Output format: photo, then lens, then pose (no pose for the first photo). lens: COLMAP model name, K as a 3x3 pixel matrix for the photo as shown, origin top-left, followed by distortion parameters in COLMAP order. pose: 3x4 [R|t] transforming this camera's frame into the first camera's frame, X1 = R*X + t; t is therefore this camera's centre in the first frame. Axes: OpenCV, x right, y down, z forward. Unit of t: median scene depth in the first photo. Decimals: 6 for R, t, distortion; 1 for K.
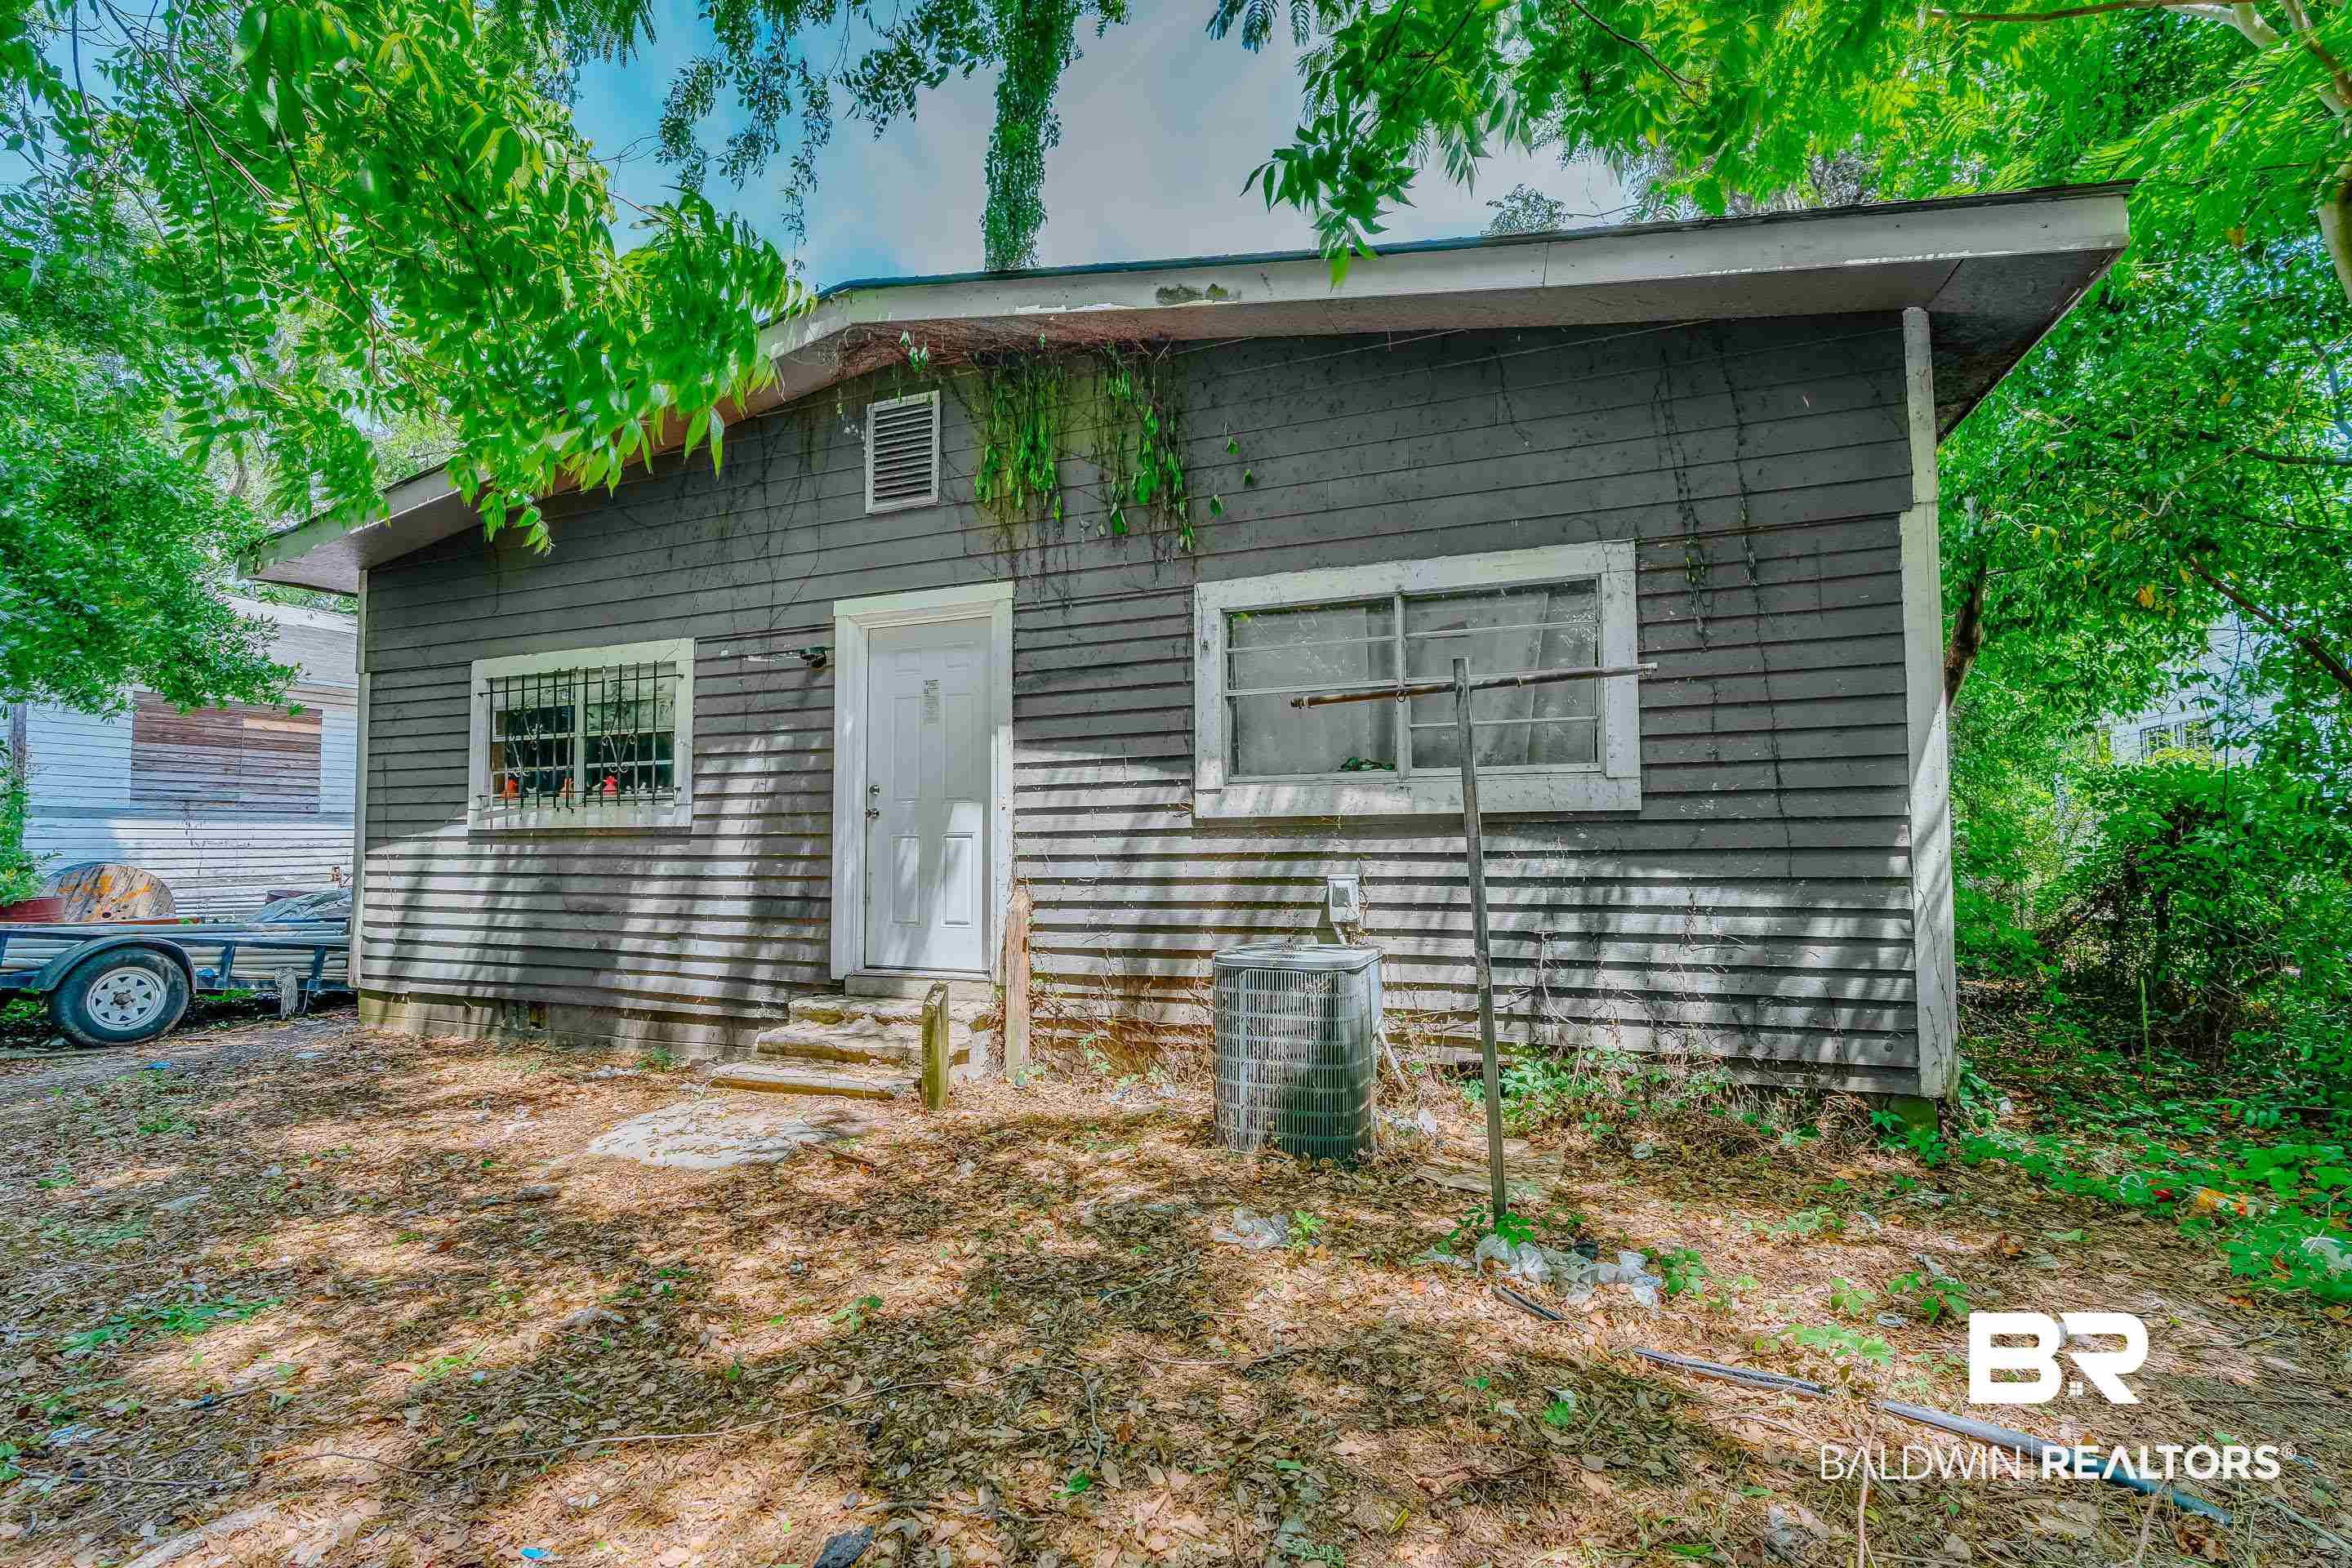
lens RADIAL K [[1050.5, 0, 1173.4], [0, 1050.5, 784.4], [0, 0, 1]] dist [-0.003743, 0.001412]
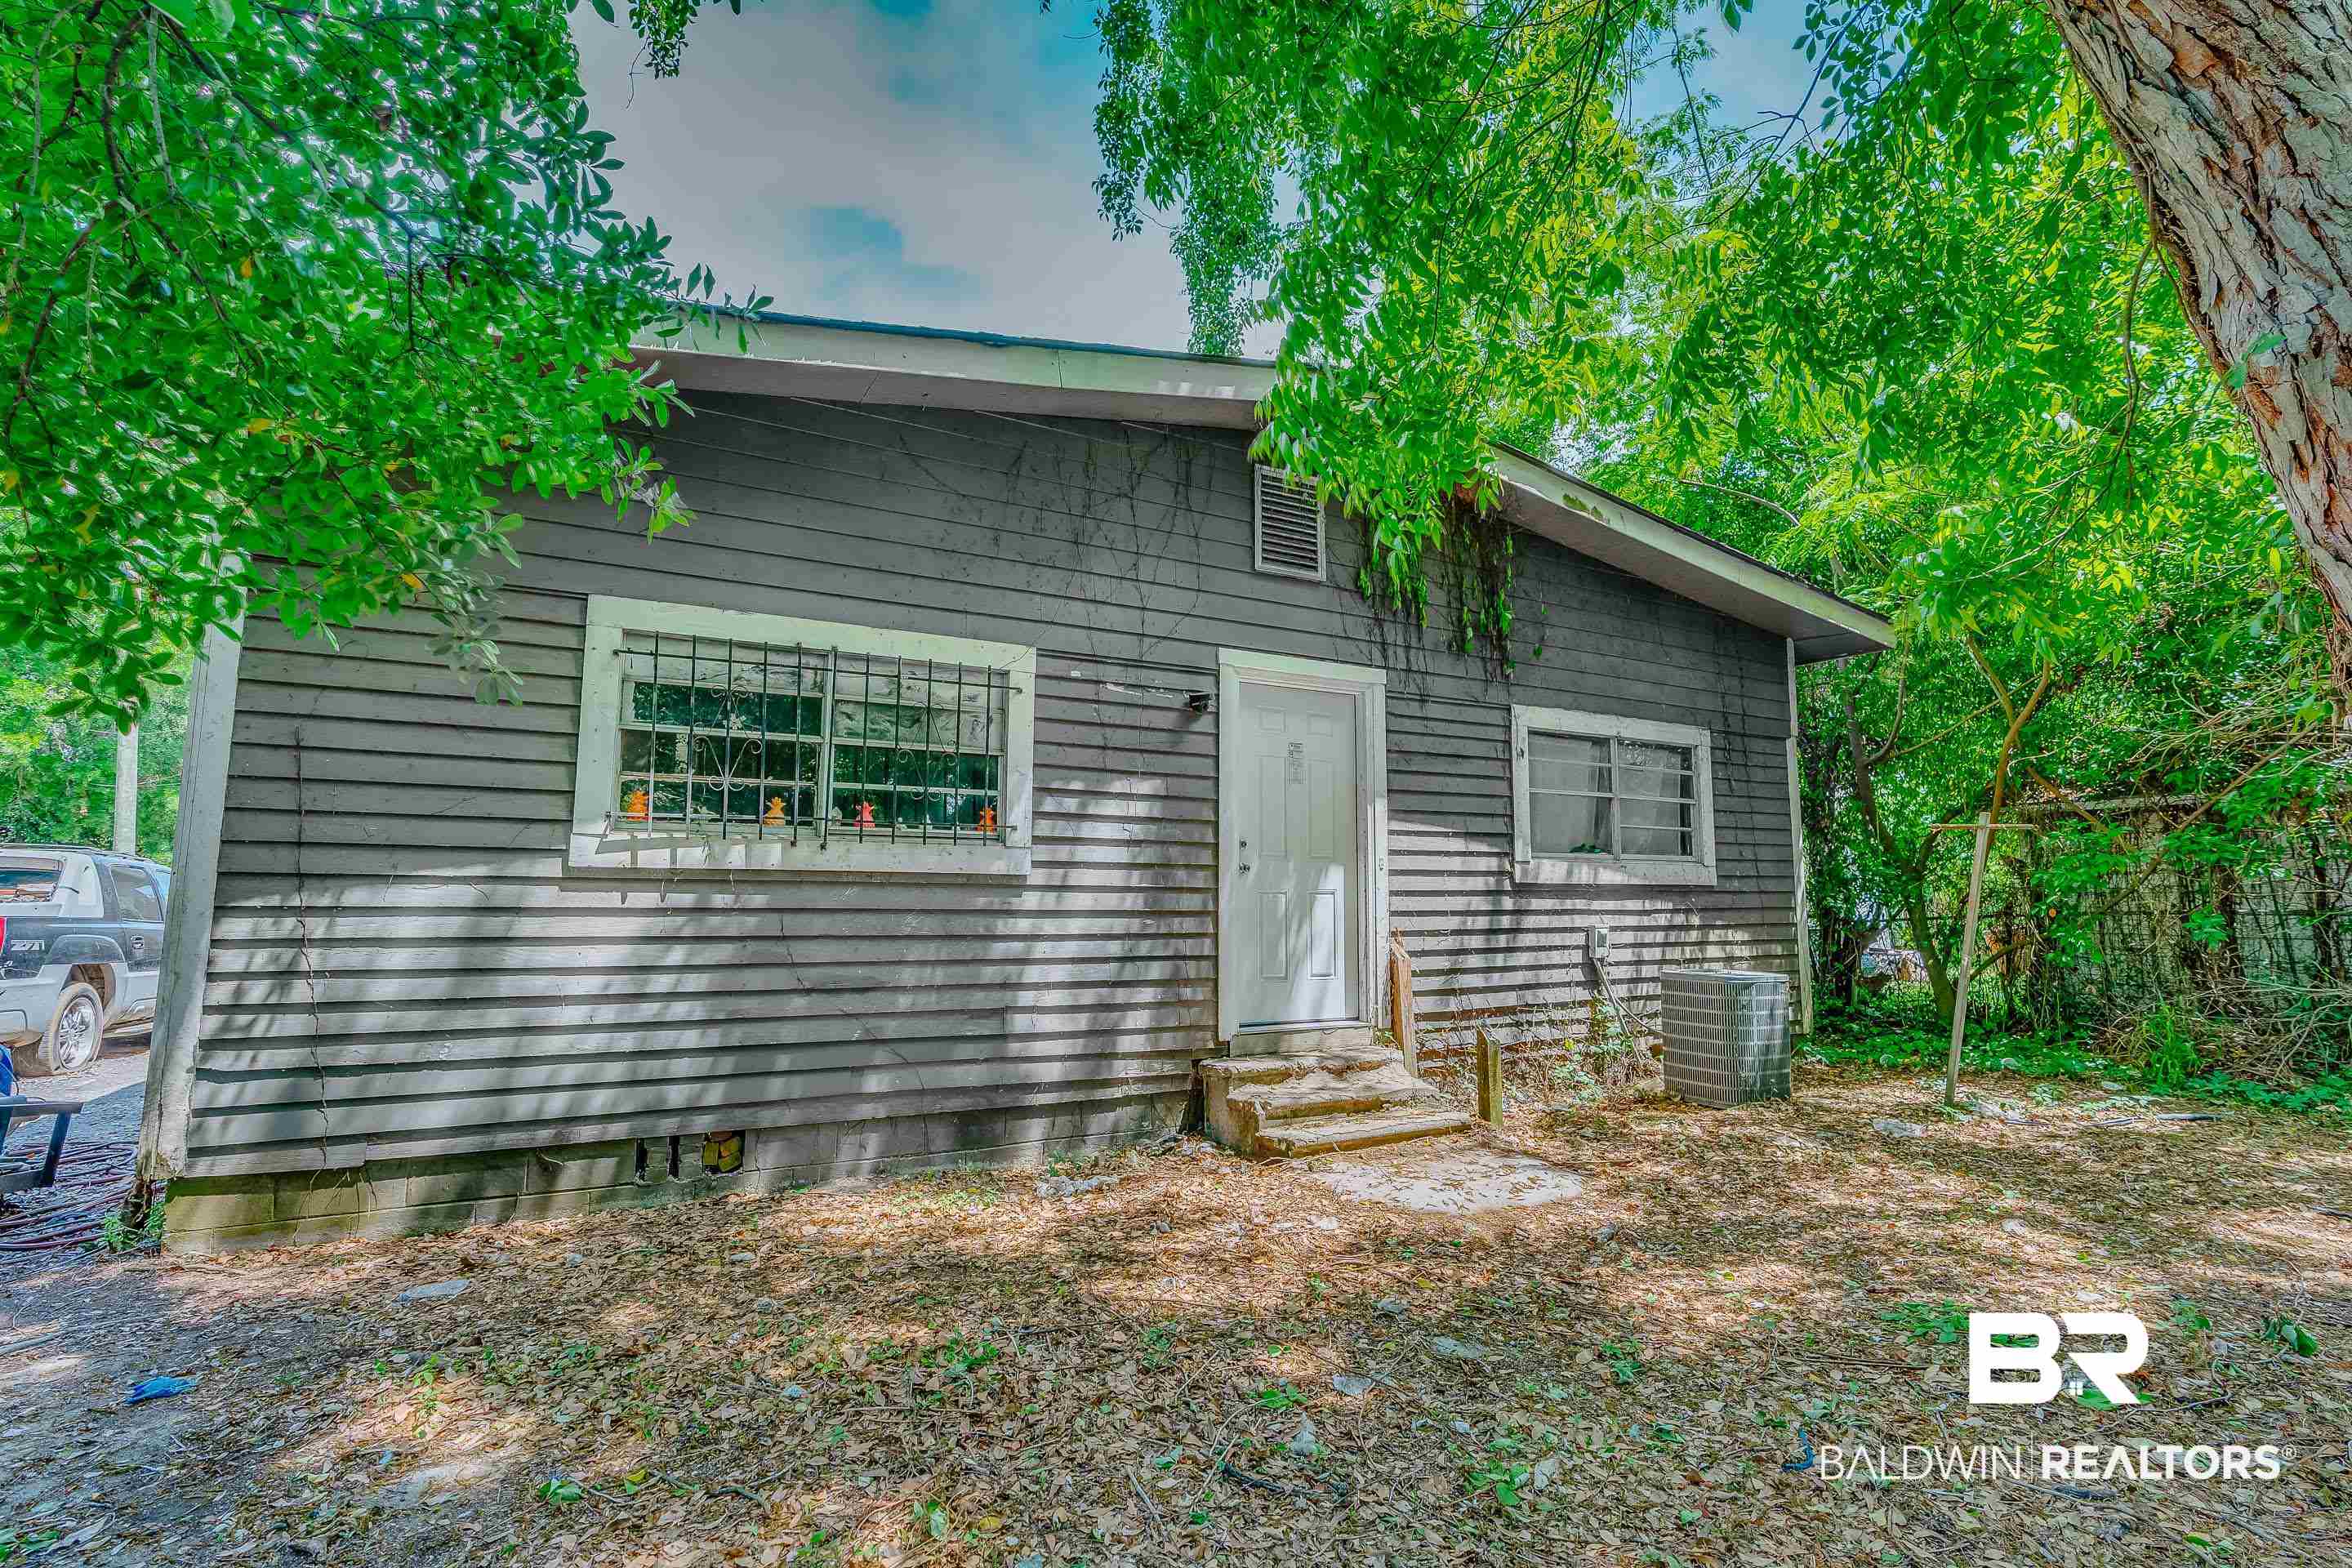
lens RADIAL K [[1050.5, 0, 1173.4], [0, 1050.5, 784.4], [0, 0, 1]] dist [-0.003743, 0.001412]
pose [[0.653149, 0.094716, 0.751283, -1.146838], [-0.050380, 0.995384, -0.081691, 0.035317], [-0.755552, 0.015507, 0.654905, 0.426263]]
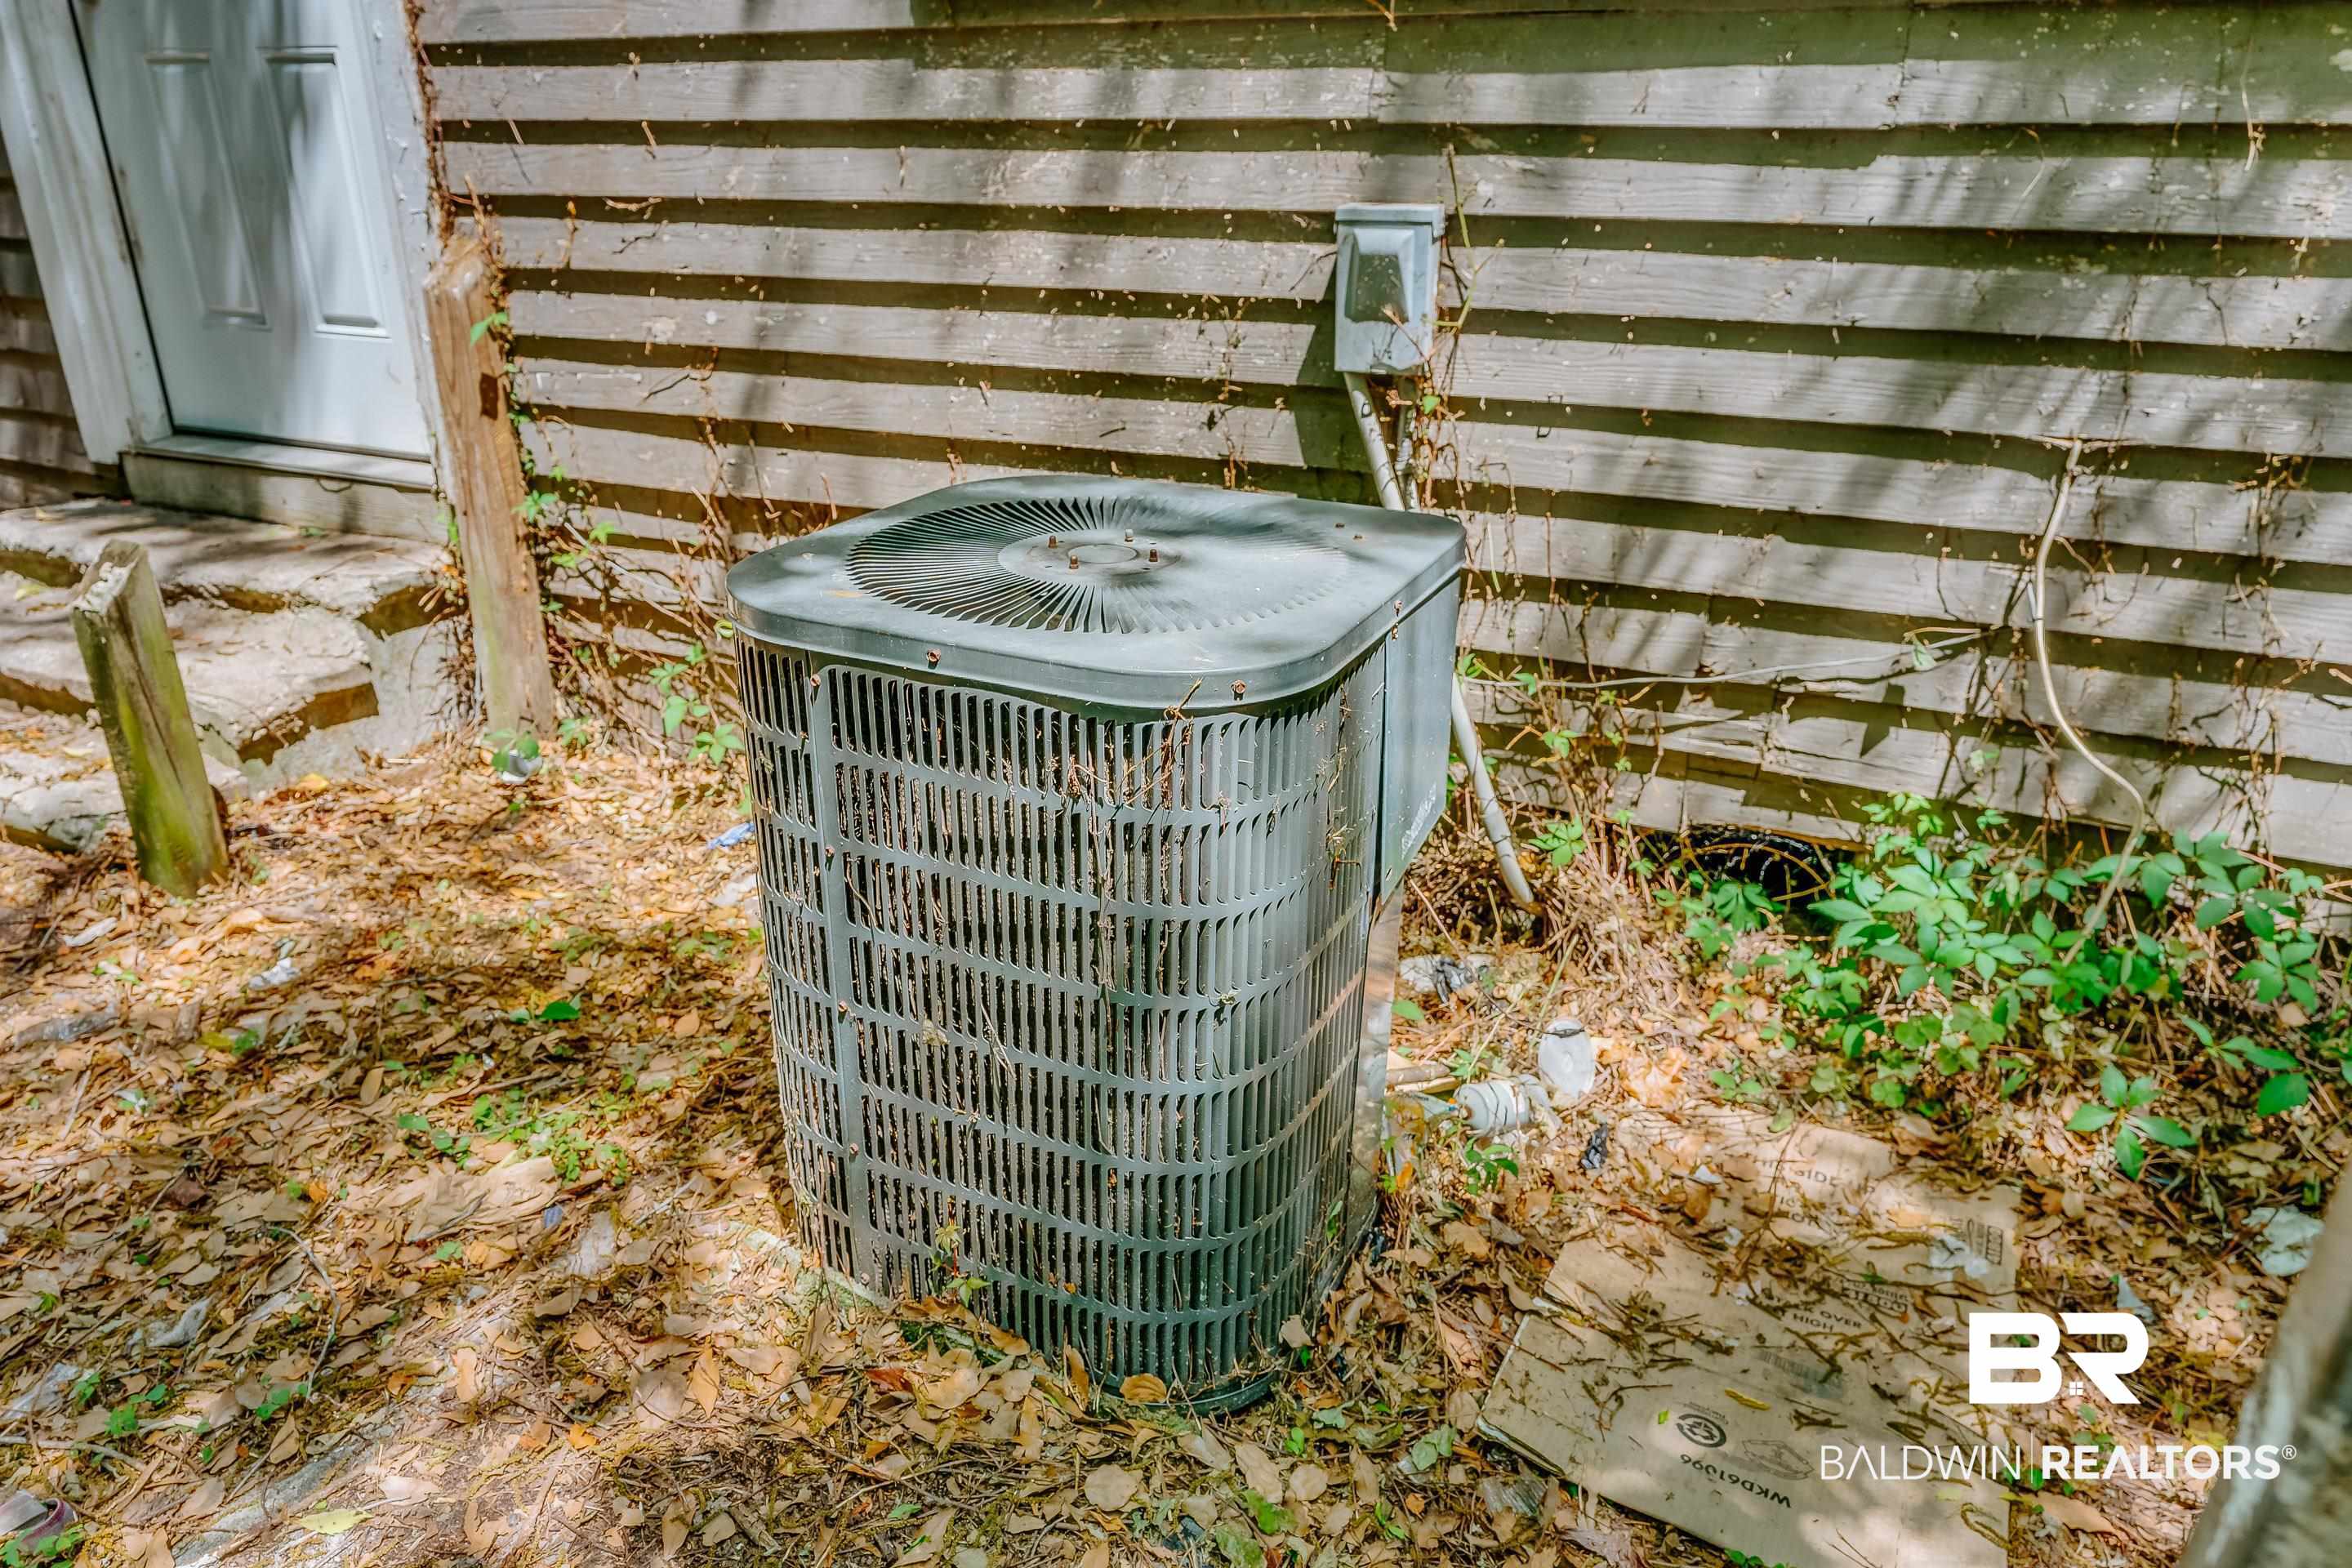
lens RADIAL K [[1428.3, 0, 1173.4], [0, 1428.3, 783.9], [0, 0, 1]] dist [0.002557, 0.000526]
pose [[0.999398, 0.028721, -0.019456, 0.098418], [-0.016654, 0.889221, 0.457175, 0.042495], [0.030431, -0.456576, 0.889164, 0.499490]]
